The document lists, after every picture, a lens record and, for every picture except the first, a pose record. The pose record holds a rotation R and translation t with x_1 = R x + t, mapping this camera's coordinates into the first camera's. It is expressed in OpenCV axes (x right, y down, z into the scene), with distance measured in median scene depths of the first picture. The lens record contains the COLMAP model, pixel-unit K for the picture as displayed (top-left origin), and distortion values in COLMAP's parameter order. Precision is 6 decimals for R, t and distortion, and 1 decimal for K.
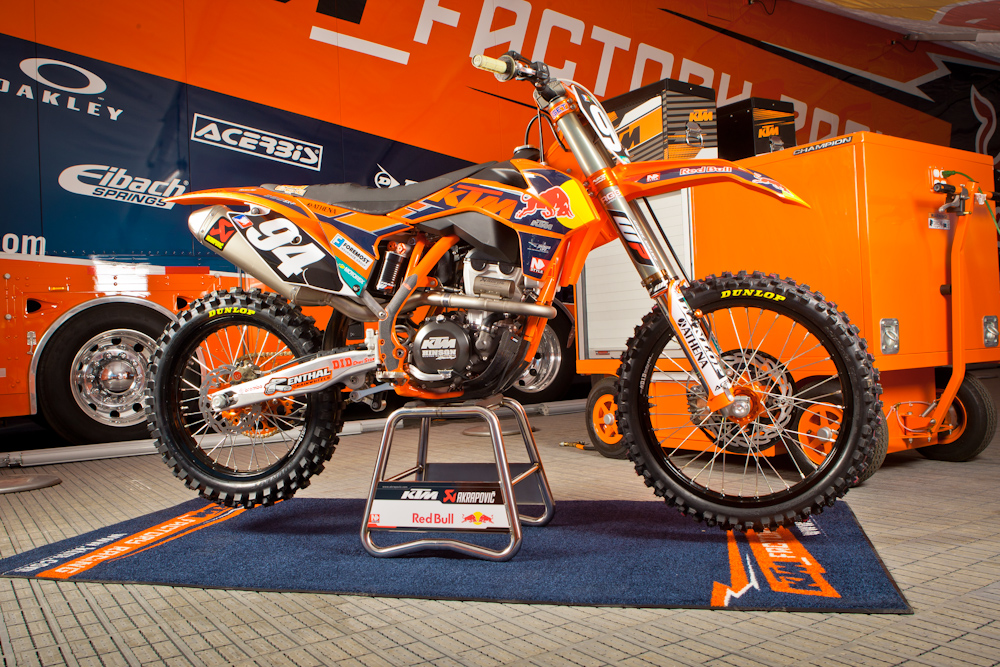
lens RADIAL K [[865.3, 0, 500.0], [0, 865.3, 333.5], [0, 0, 1]] dist [-0.149865, -0.000089]
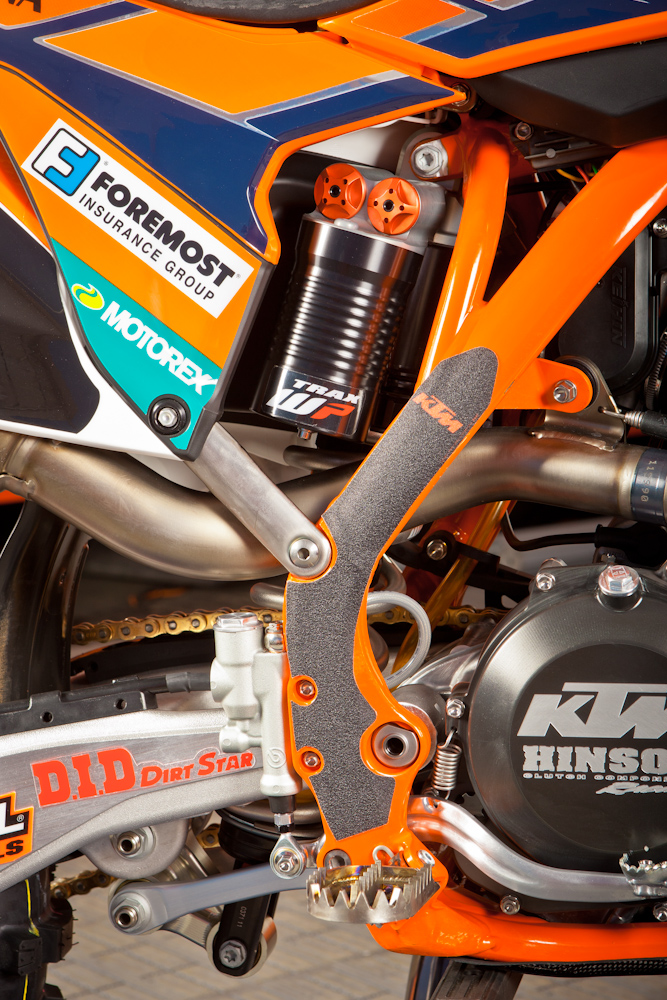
lens RADIAL K [[2384.9, 0, 332.7], [0, 2384.9, 515.4], [0, 0, 1]] dist [0.117493, 0.657934]
pose [[0.998989, 0.001416, 0.044935, -0.154675], [-0.006653, 0.993156, 0.116609, -0.093224], [-0.044462, -0.116790, 0.992161, 0.464229]]
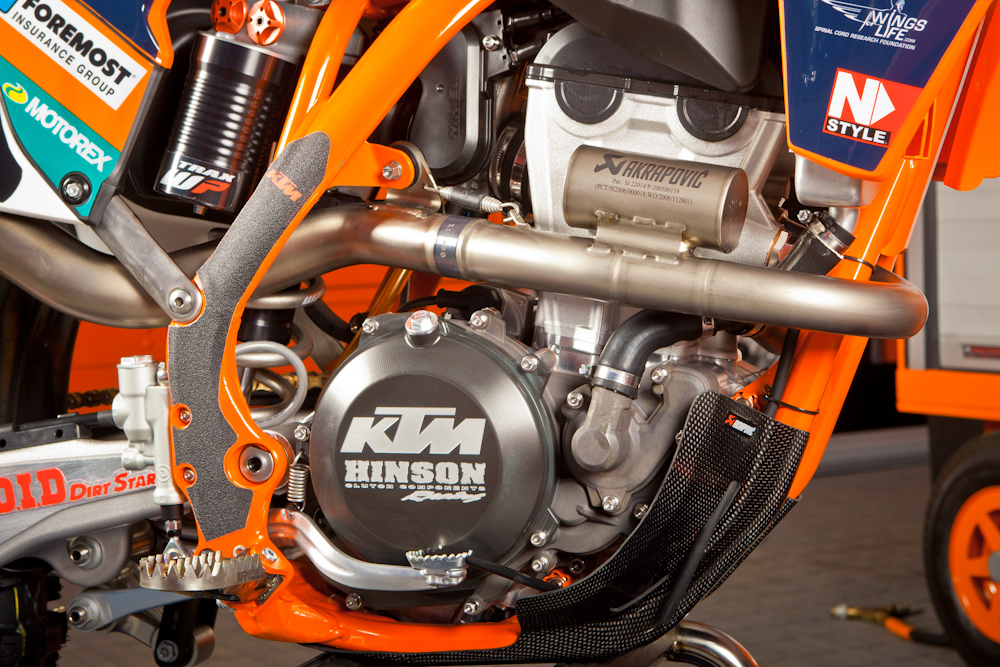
lens RADIAL K [[2055.2, 0, 500.0], [0, 2055.2, 333.5], [0, 0, 1]] dist [0.015812, 0.013458]
pose [[0.997247, 0.017284, -0.072115, -0.007862], [-0.013168, 0.998278, 0.057164, -0.046524], [0.072979, -0.056057, 0.995757, 0.440760]]
